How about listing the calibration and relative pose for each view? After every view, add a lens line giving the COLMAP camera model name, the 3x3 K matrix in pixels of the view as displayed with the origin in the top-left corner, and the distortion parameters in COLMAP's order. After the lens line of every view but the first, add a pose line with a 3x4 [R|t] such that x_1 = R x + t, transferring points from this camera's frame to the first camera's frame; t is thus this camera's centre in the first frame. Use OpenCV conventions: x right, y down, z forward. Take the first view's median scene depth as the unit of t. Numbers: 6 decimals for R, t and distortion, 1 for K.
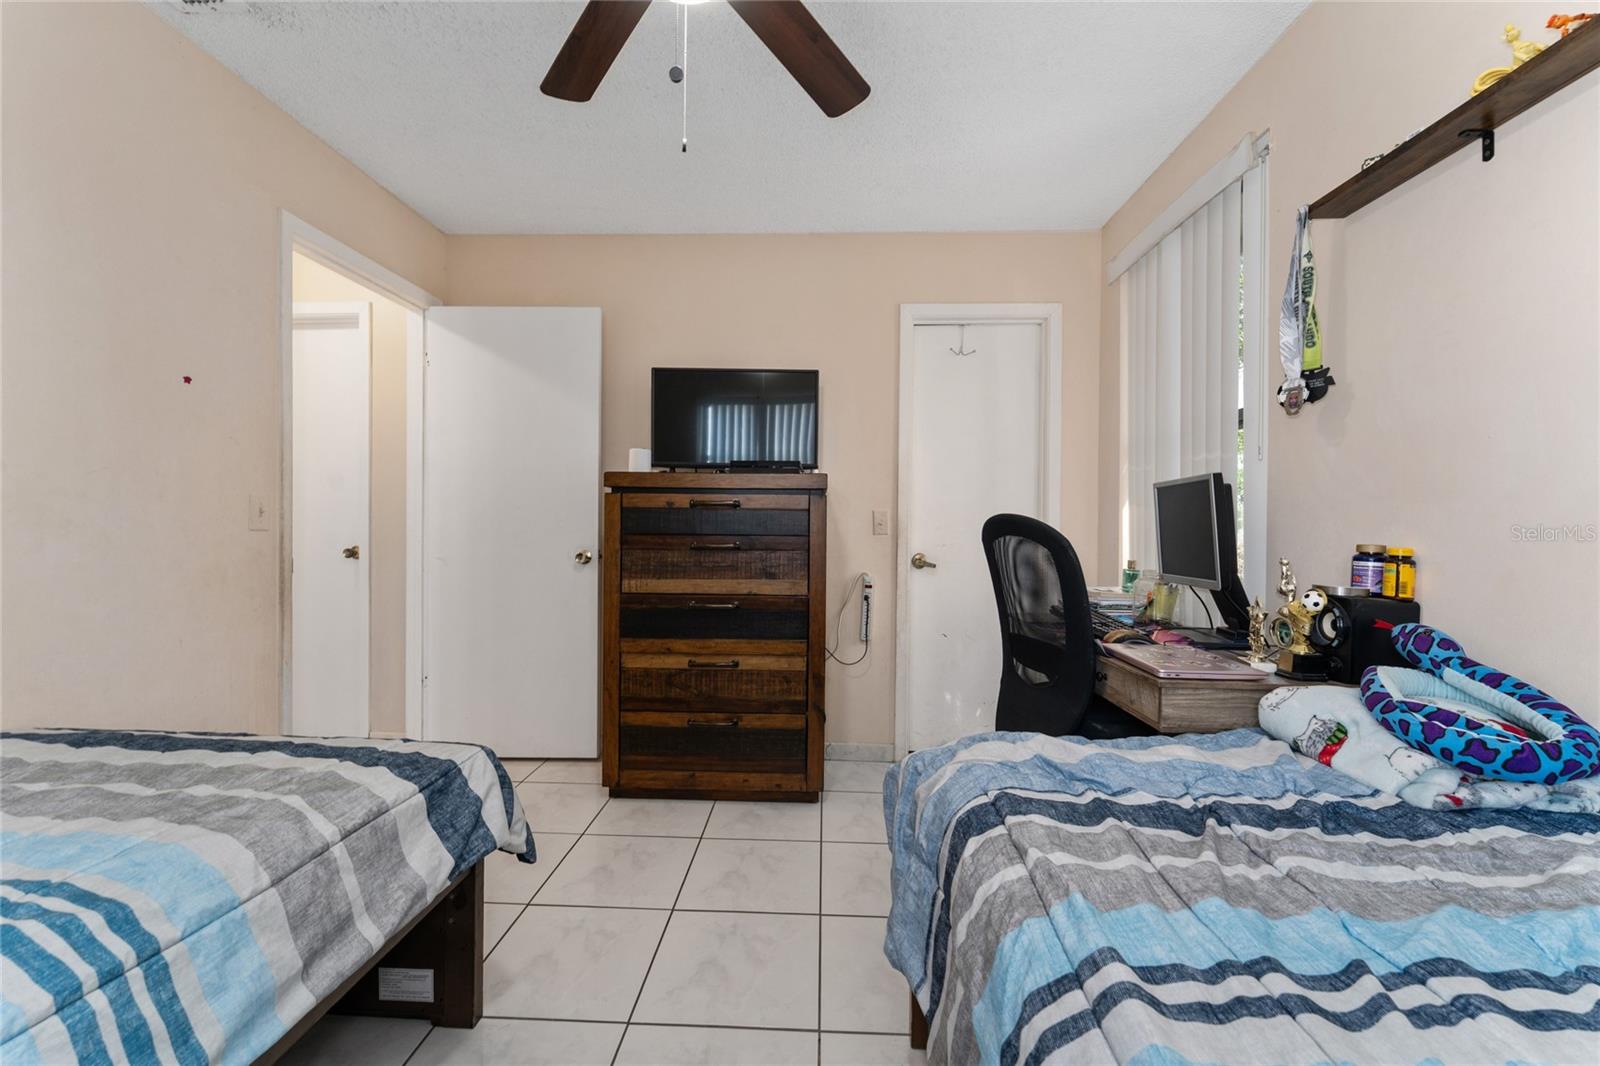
lens RADIAL K [[641.0, 0, 801.2], [0, 641.0, 531.5], [0, 0, 1]] dist [-0.001133, -0.000072]
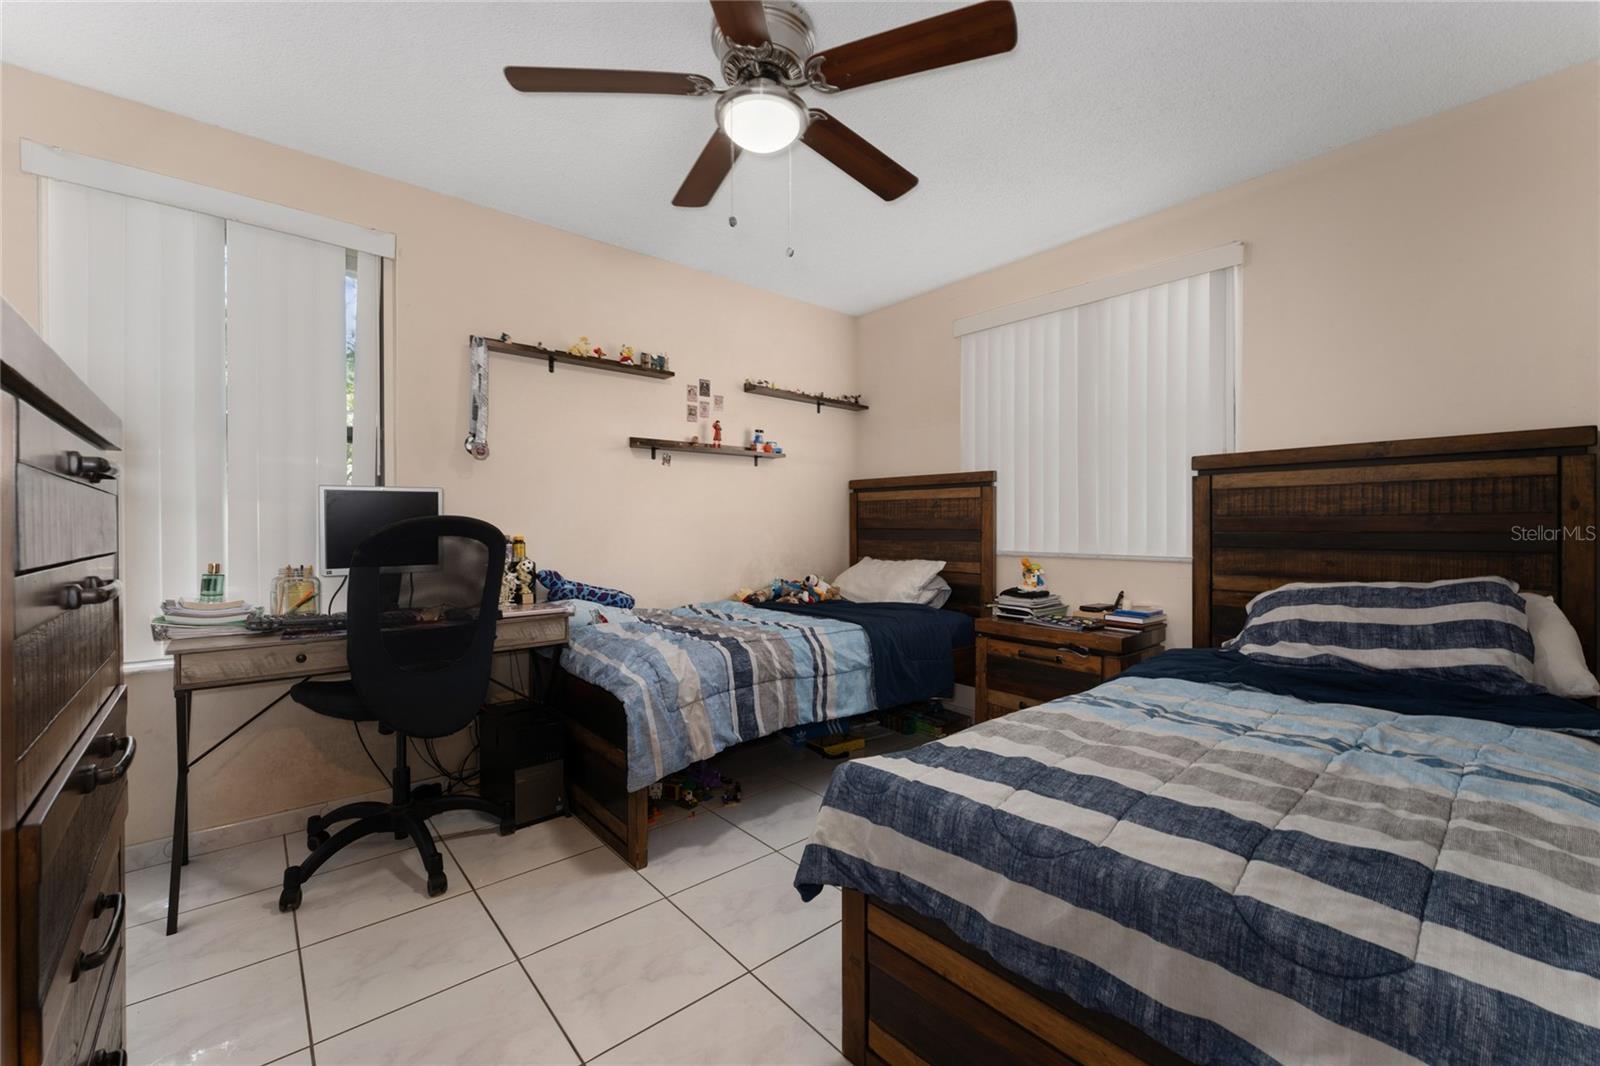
lens RADIAL K [[641.0, 0, 801.9], [0, 641.0, 532.4], [0, 0, 1]] dist [-0.001133, -0.000072]
pose [[-0.689609, -0.013285, 0.724060, -0.996161], [-0.009065, 0.999912, 0.009712, -0.011702], [-0.724125, 0.000133, -0.689669, 1.501927]]
